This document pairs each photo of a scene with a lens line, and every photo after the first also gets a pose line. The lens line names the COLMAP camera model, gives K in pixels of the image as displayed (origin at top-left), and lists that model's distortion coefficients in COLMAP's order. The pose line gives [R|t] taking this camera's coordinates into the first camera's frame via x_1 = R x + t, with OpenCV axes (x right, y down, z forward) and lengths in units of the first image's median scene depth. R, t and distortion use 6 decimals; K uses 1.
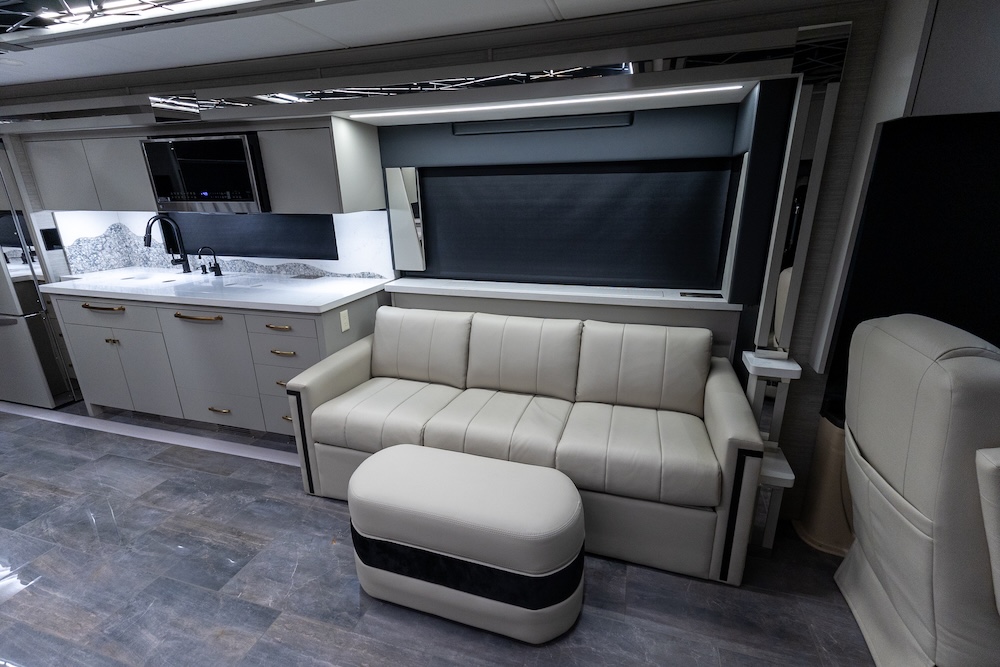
lens RADIAL K [[455.6, 0, 498.4], [0, 455.6, 333.9], [0, 0, 1]] dist [0.025027, -0.007814]
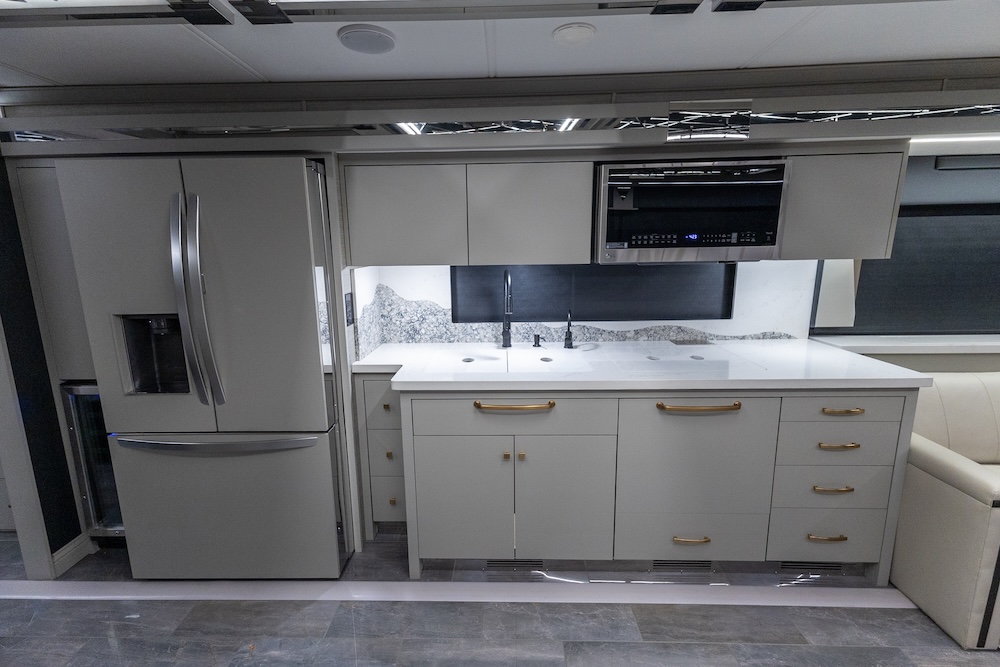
lens RADIAL K [[459.2, 0, 487.6], [0, 459.2, 333.6], [0, 0, 1]] dist [0.018294, -0.000294]
pose [[0.965013, -0.052543, 0.256882, -1.070921], [0.084012, 0.990025, -0.113104, -0.088965], [-0.248377, 0.130728, 0.959802, 0.367676]]
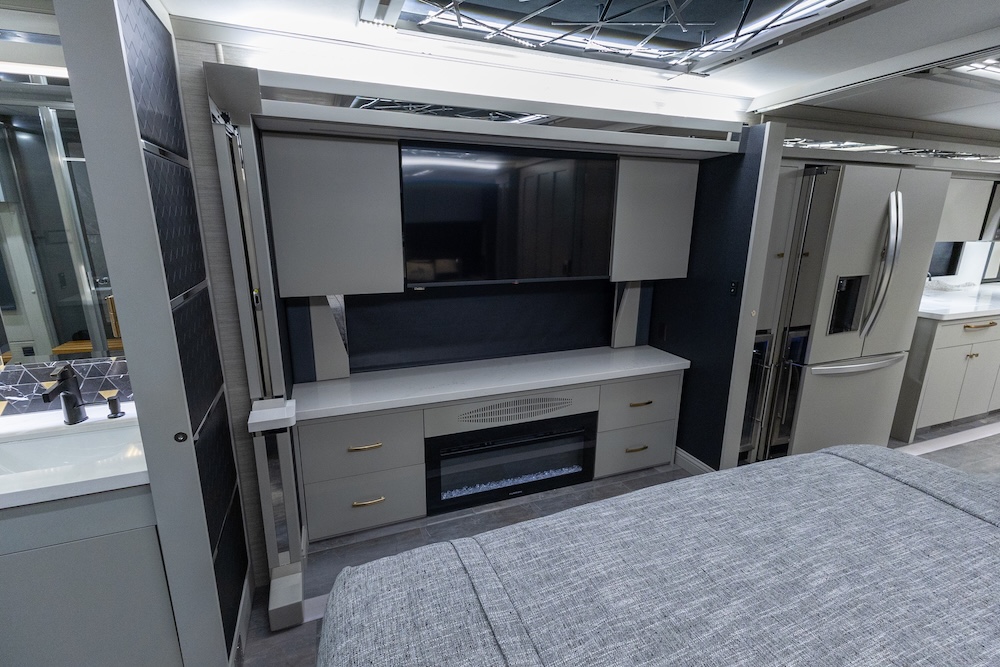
lens RADIAL K [[470.3, 0, 495.8], [0, 470.3, 333.4], [0, 0, 1]] dist [0.018574, -0.001068]
pose [[0.776558, -0.126454, 0.617225, -2.523948], [0.176492, 0.984090, -0.020436, -0.224505], [-0.604821, 0.124805, 0.786521, 0.809356]]
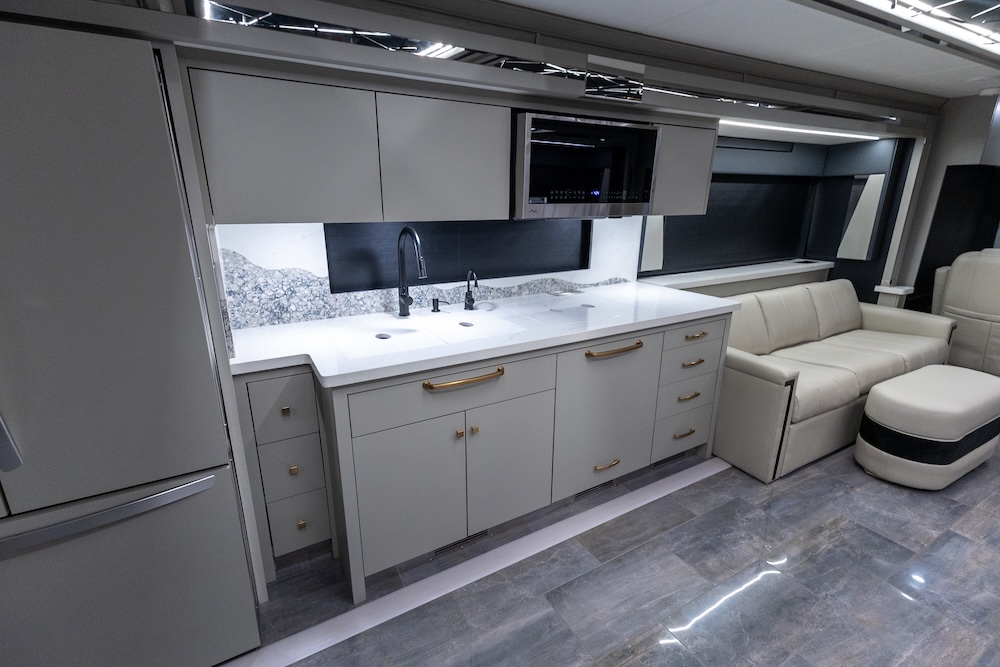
lens RADIAL K [[455.6, 0, 498.4], [0, 455.6, 333.9], [0, 0, 1]] dist [0.025027, -0.007814]
pose [[0.684060, -0.194957, 0.702889, -1.250716], [0.212996, 0.975010, 0.063144, -0.144637], [-0.697634, 0.106518, 0.708491, 0.549986]]
